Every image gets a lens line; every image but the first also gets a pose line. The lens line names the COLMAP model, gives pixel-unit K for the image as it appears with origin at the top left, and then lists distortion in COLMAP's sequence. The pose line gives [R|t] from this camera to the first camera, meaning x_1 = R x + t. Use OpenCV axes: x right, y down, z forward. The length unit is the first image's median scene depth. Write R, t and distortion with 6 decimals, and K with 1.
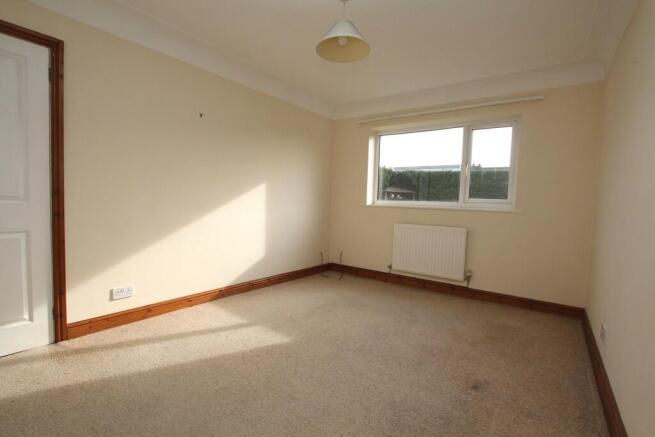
lens RADIAL K [[306.6, 0, 327.0], [0, 306.6, 219.6], [0, 0, 1]] dist [-0.039316, 0.000793]
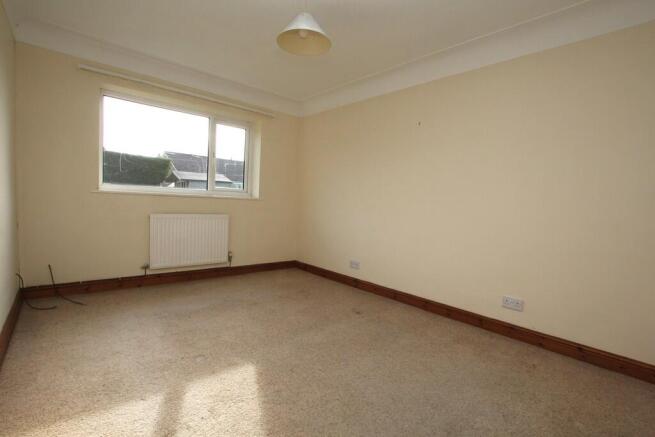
lens RADIAL K [[306.6, 0, 326.7], [0, 306.6, 217.3], [0, 0, 1]] dist [-0.039316, 0.000793]
pose [[0.193353, -0.071887, 0.978492, -0.559577], [0.010191, 0.997405, 0.071263, -0.035817], [-0.981076, -0.003807, 0.193584, 0.430225]]
